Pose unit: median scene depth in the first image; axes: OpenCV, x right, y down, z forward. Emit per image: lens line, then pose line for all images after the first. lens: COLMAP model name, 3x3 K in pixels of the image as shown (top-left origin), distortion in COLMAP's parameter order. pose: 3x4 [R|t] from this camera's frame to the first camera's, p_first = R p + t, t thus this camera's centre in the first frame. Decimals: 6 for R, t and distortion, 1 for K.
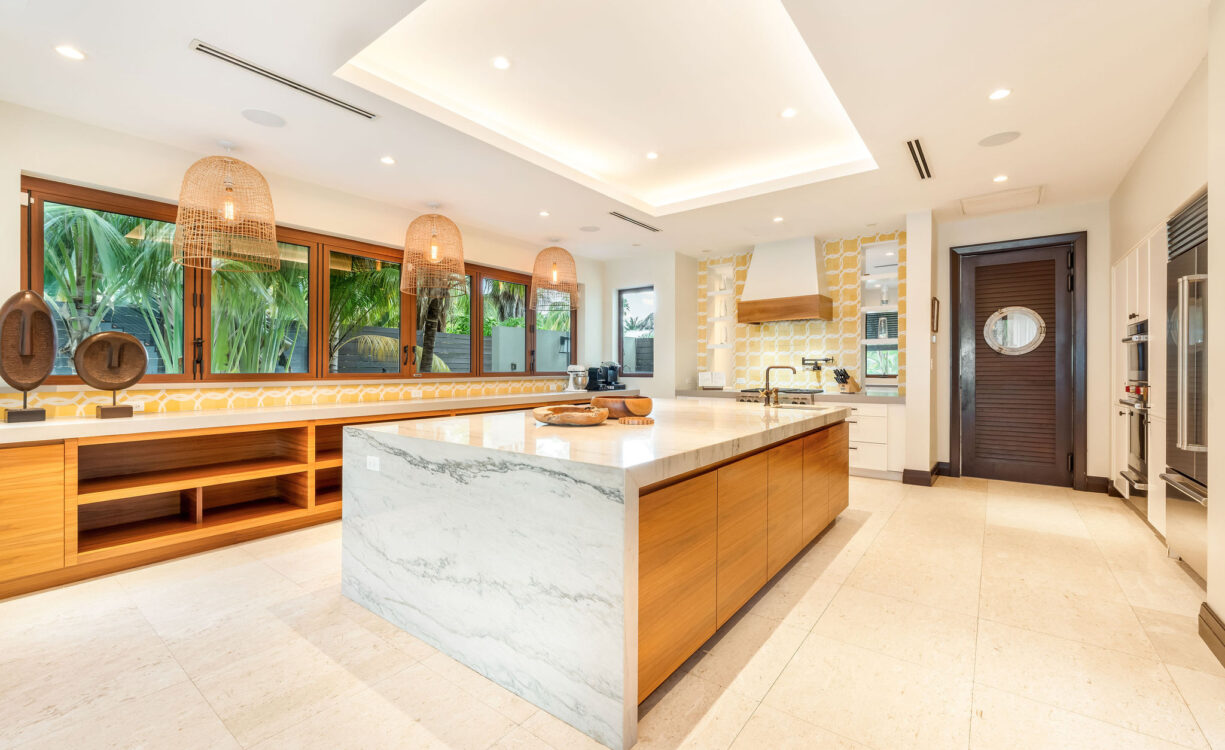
lens RADIAL K [[517.7, 0, 602.9], [0, 517.7, 367.0], [0, 0, 1]] dist [-0.001417, 0.000011]
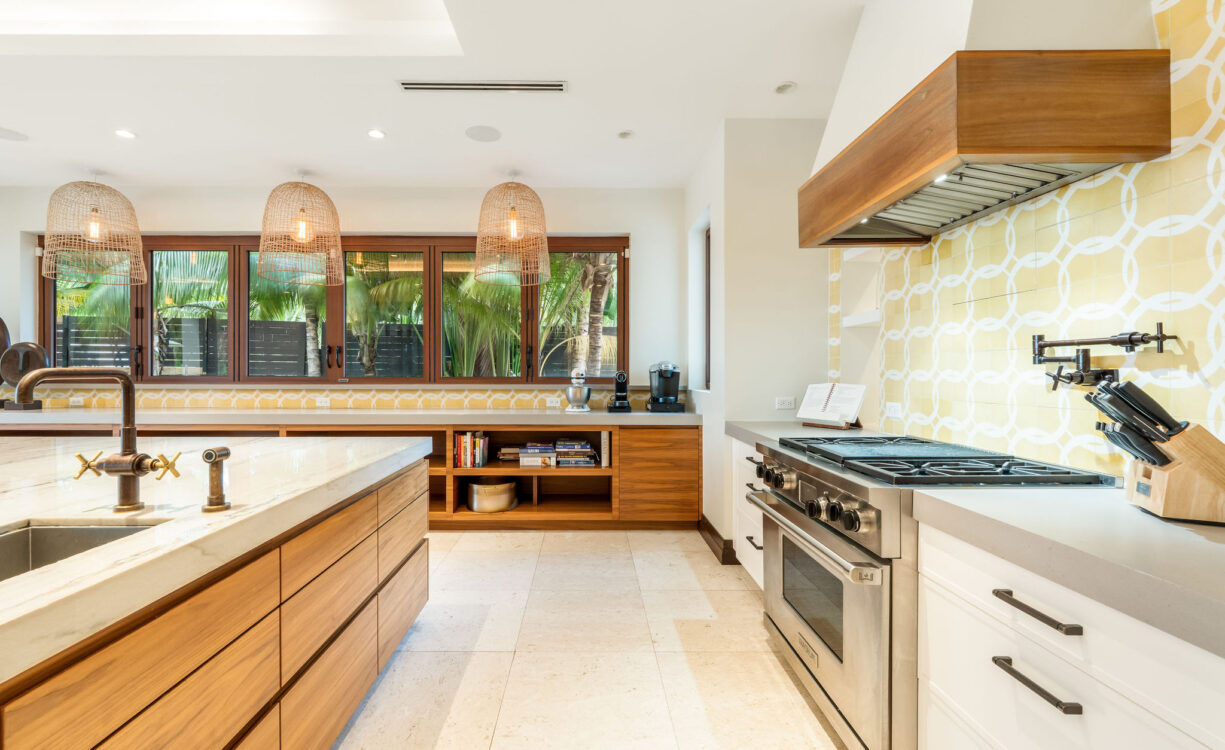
lens RADIAL K [[517.7, 0, 612.3], [0, 517.7, 373.4], [0, 0, 1]] dist [-0.001417, 0.000011]
pose [[0.601997, 0.004167, -0.798487, 0.578322], [-0.001885, 0.999991, 0.003798, 0.000275], [0.798496, -0.000781, 0.602000, 0.840998]]
